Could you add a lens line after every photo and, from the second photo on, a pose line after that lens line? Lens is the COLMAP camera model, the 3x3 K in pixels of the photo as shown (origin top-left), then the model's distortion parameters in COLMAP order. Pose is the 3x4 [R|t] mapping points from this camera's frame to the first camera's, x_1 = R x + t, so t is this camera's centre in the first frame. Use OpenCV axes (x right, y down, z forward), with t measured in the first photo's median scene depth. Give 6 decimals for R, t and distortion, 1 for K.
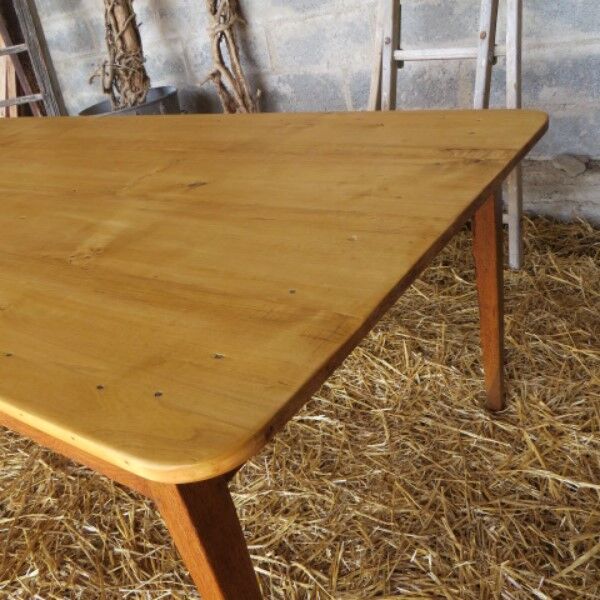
lens RADIAL K [[555.1, 0, 310.1], [0, 555.1, 302.0], [0, 0, 1]] dist [-0.030782, 0.000000]
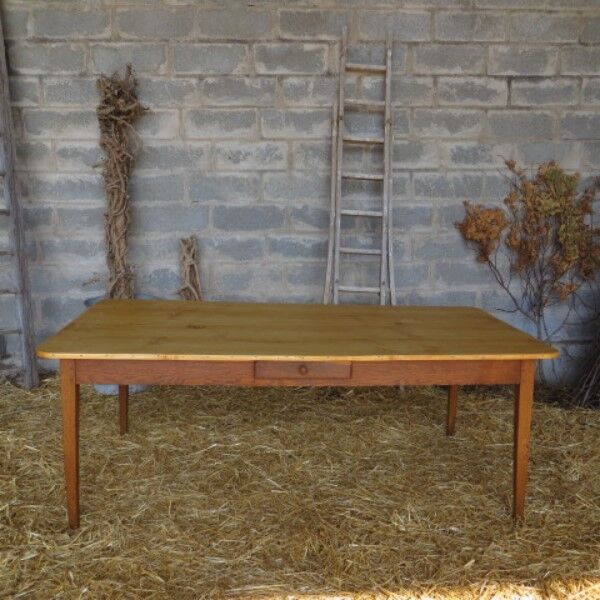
lens RADIAL K [[604.4, 0, 297.6], [0, 604.4, 298.2], [0, 0, 1]] dist [-0.010448, 0.000000]
pose [[0.794477, 0.094588, 0.599882, -0.914453], [0.172853, 0.911718, -0.372682, 0.276989], [-0.582175, 0.399779, 0.707990, -0.337362]]
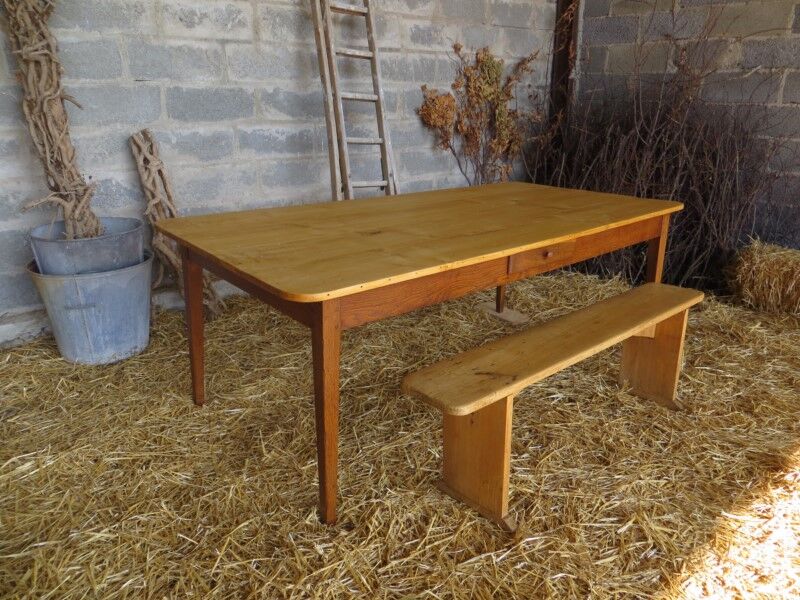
lens RADIAL K [[603.7, 0, 400.5], [0, 603.7, 299.8], [0, 0, 1]] dist [-0.010699, -0.002988]
pose [[0.293315, -0.112280, 0.949399, -1.200033], [0.446924, 0.893987, -0.032350, 0.016764], [-0.845118, 0.433798, 0.312401, 0.292855]]
